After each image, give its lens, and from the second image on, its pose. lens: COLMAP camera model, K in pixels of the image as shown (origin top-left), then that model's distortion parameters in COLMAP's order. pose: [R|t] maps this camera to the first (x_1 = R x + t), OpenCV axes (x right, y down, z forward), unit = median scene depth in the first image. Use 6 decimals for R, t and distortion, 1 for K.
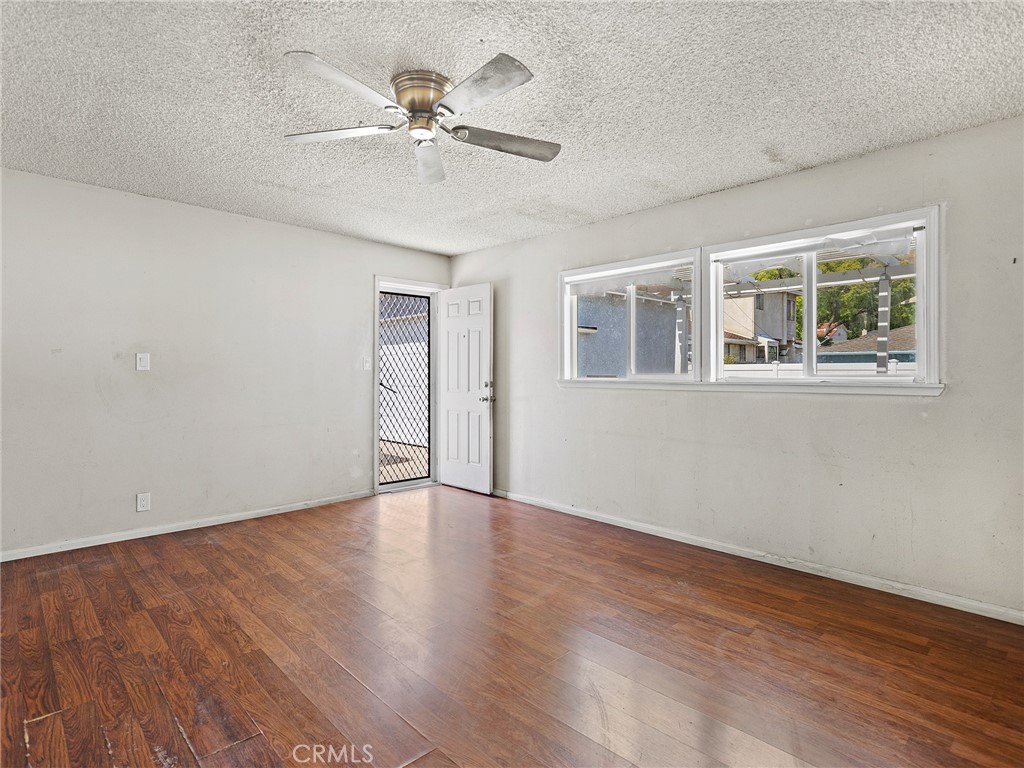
lens RADIAL K [[557.5, 0, 511.2], [0, 557.5, 379.6], [0, 0, 1]] dist [-0.000259, 0.000544]
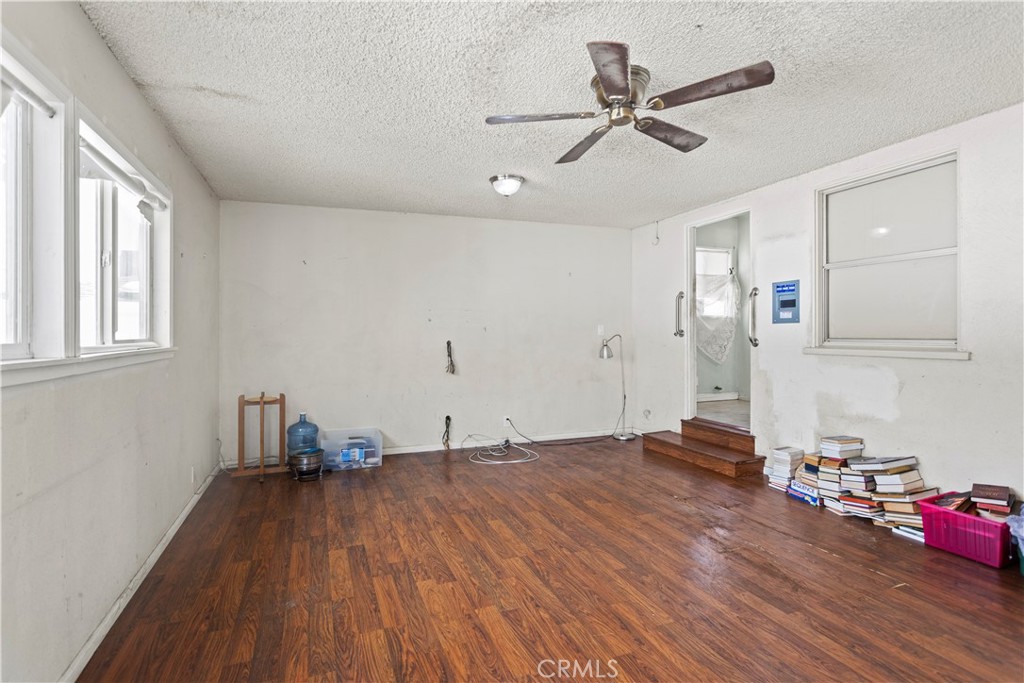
lens RADIAL K [[503.8, 0, 508.9], [0, 503.8, 334.9], [0, 0, 1]] dist [-0.000010, 0.000221]
pose [[-0.932586, 0.000612, 0.360948, -0.258377], [0.006630, 0.999859, 0.015433, -0.027809], [-0.360887, 0.016786, -0.932458, 1.669318]]
